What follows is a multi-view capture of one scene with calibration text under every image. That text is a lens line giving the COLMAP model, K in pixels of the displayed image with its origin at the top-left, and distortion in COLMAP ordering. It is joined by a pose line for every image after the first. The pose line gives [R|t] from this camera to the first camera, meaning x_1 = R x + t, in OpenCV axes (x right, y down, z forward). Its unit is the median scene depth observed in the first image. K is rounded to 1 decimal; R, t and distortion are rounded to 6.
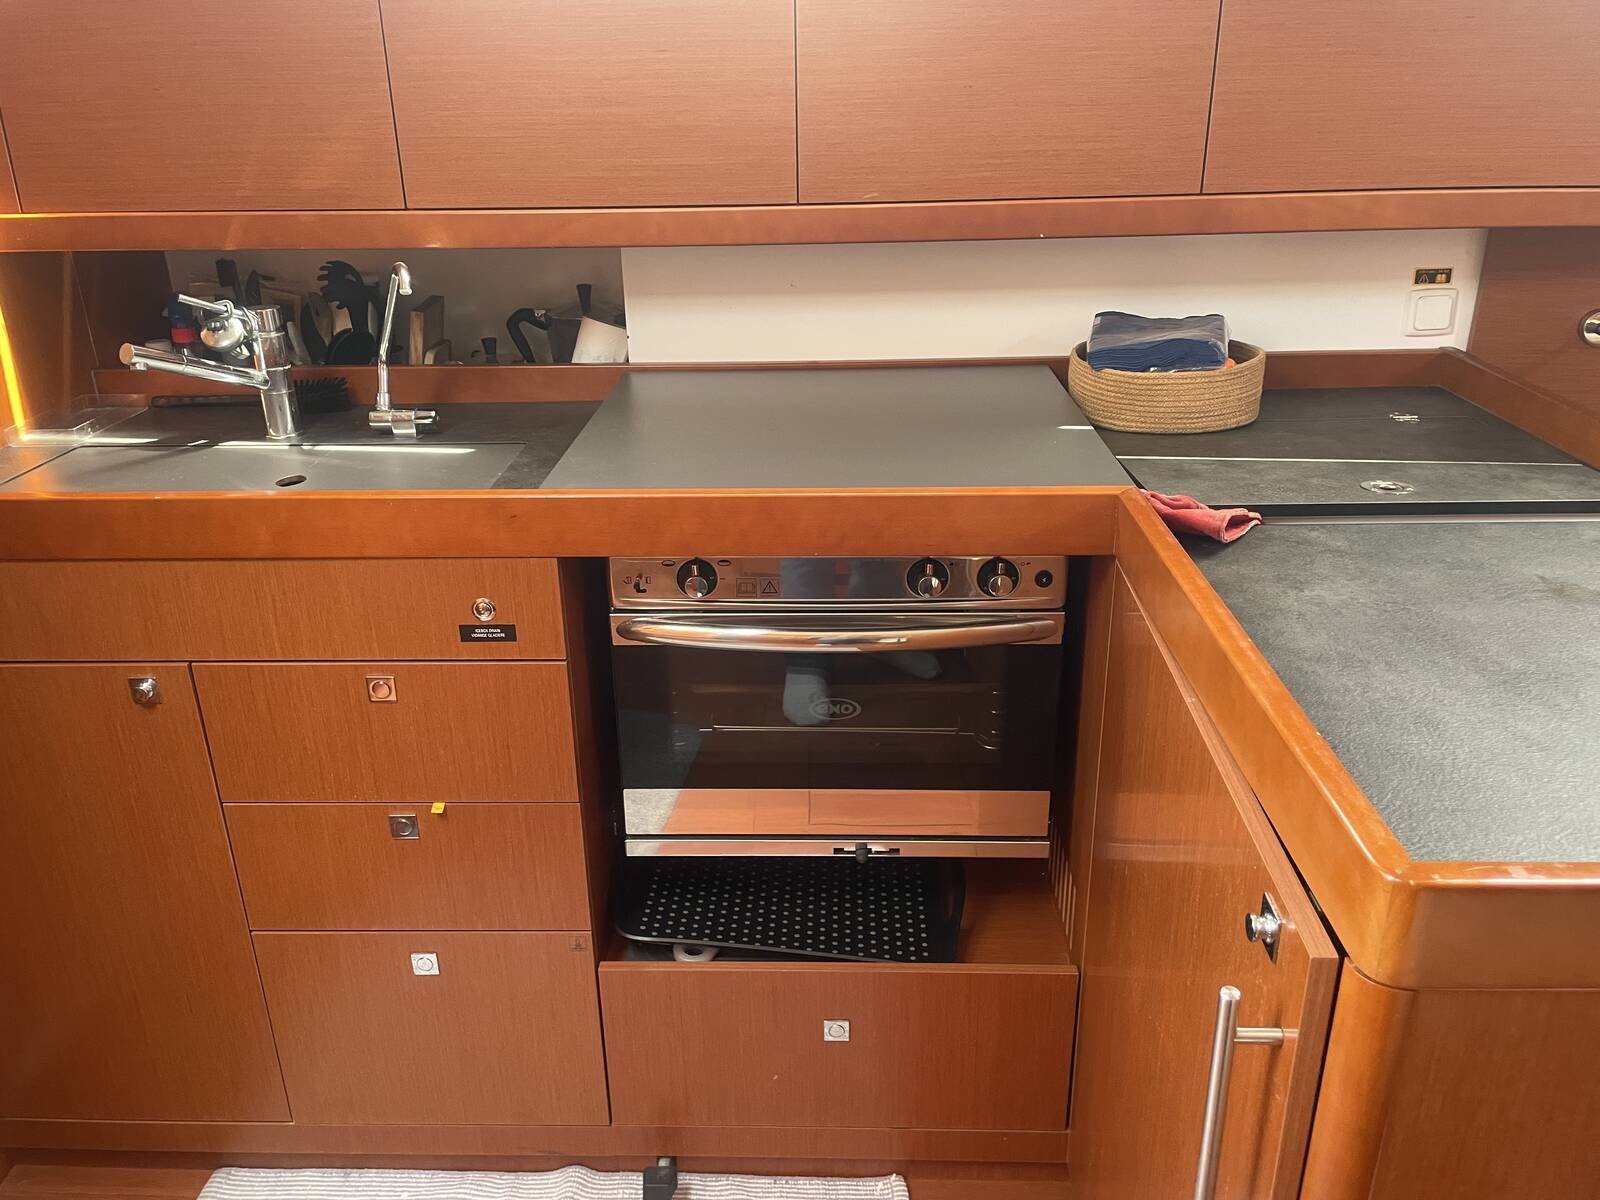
lens RADIAL K [[1248.3, 0, 800.0], [0, 1248.3, 600.0], [0, 0, 1]] dist [0.009604, 0.005897]
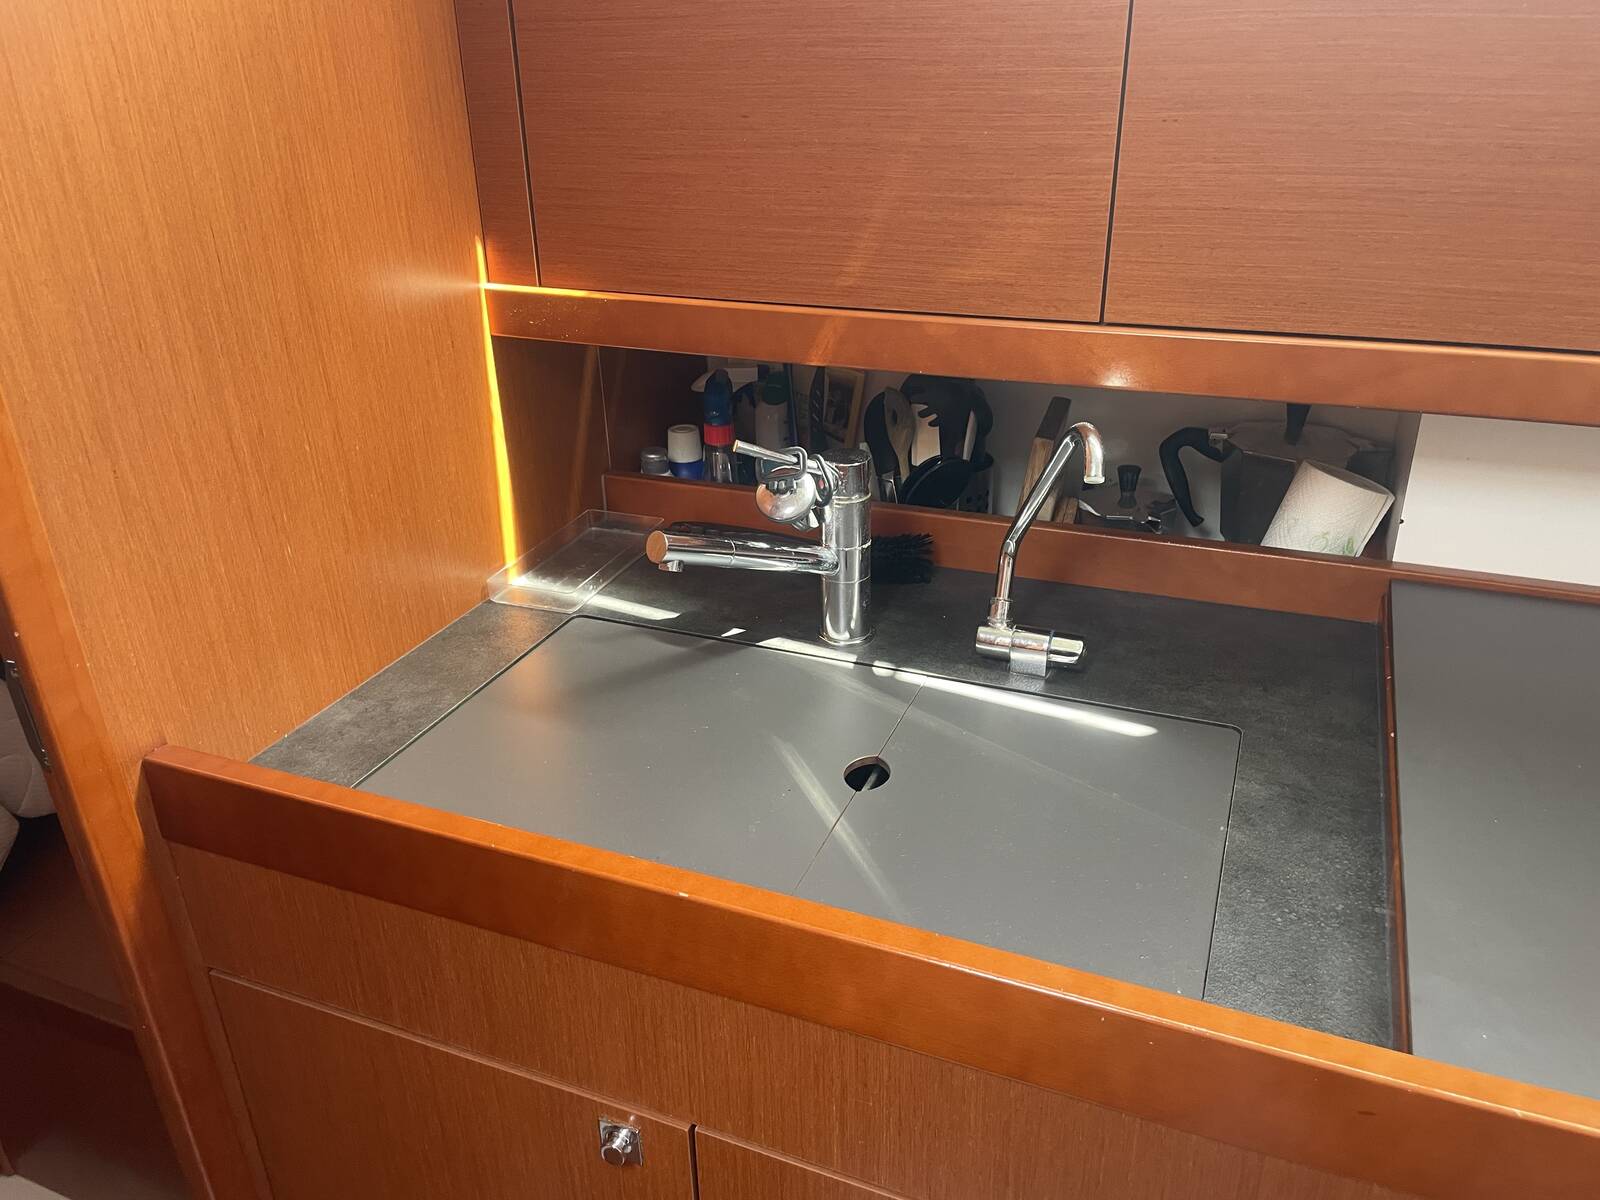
lens RADIAL K [[1209.0, 0, 800.0], [0, 1209.0, 600.0], [0, 0, 1]] dist [0.150757, -0.214626]
pose [[0.936887, 0.146572, -0.317427, -0.236840], [-0.126625, 0.988497, 0.082707, -0.206372], [0.325898, -0.037293, 0.944669, 0.384932]]
